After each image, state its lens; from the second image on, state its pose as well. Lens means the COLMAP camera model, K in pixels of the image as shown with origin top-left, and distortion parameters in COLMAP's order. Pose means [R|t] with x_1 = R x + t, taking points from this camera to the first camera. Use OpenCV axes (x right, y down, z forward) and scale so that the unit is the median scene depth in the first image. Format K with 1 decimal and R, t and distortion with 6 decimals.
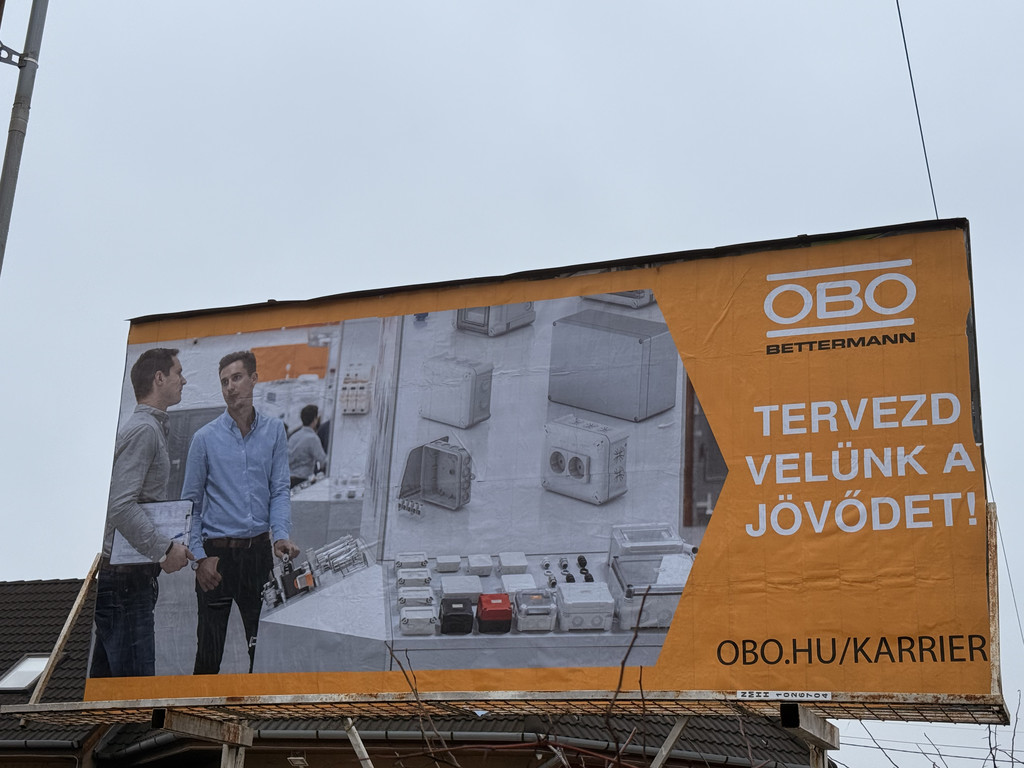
lens RADIAL K [[1480.2, 0, 515.5], [0, 1480.2, 411.8], [0, 0, 1]] dist [0.163008, 0.000000]
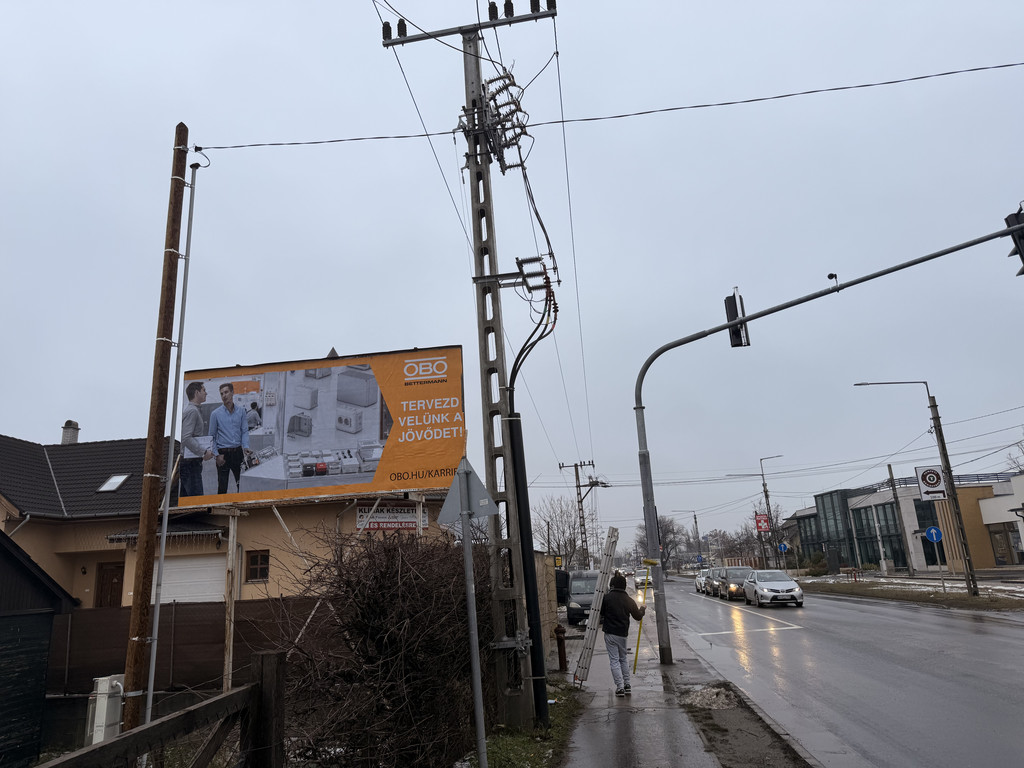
lens RADIAL K [[713.1, 0, 519.3], [0, 713.1, 383.4], [0, 0, 1]] dist [0.074612, -0.073477]
pose [[0.968247, -0.040685, 0.246662, 0.026353], [0.019881, 0.996075, 0.086252, -0.178727], [-0.249203, -0.078609, 0.965256, -0.601922]]
